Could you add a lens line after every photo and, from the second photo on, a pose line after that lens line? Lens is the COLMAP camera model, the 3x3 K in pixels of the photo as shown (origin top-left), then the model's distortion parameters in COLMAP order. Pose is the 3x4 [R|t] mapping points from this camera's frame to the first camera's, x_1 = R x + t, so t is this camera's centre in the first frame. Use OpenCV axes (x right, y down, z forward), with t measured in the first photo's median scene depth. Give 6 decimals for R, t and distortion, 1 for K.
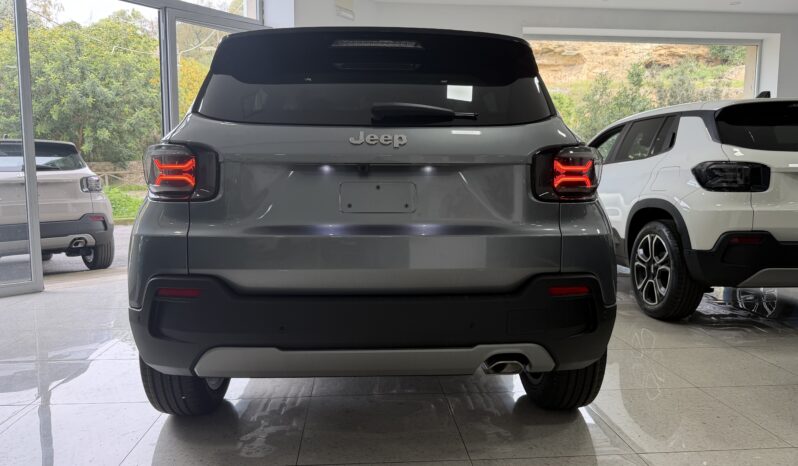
lens RADIAL K [[560.3, 0, 399.1], [0, 560.3, 231.1], [0, 0, 1]] dist [-0.004171, -0.001646]
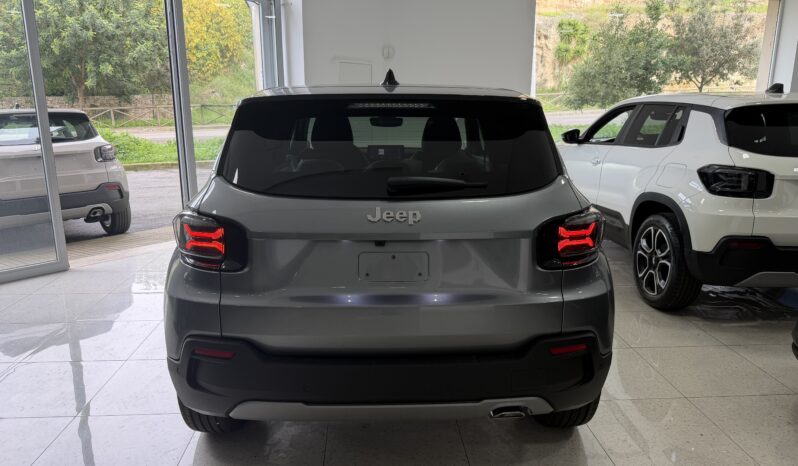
lens RADIAL K [[558.2, 0, 399.9], [0, 558.2, 234.8], [0, 0, 1]] dist [-0.001649, -0.005255]
pose [[0.999926, 0.001638, -0.012074, -0.005501], [-0.000068, 0.991652, 0.128943, -0.113323], [0.012185, -0.128932, 0.991579, -0.024461]]
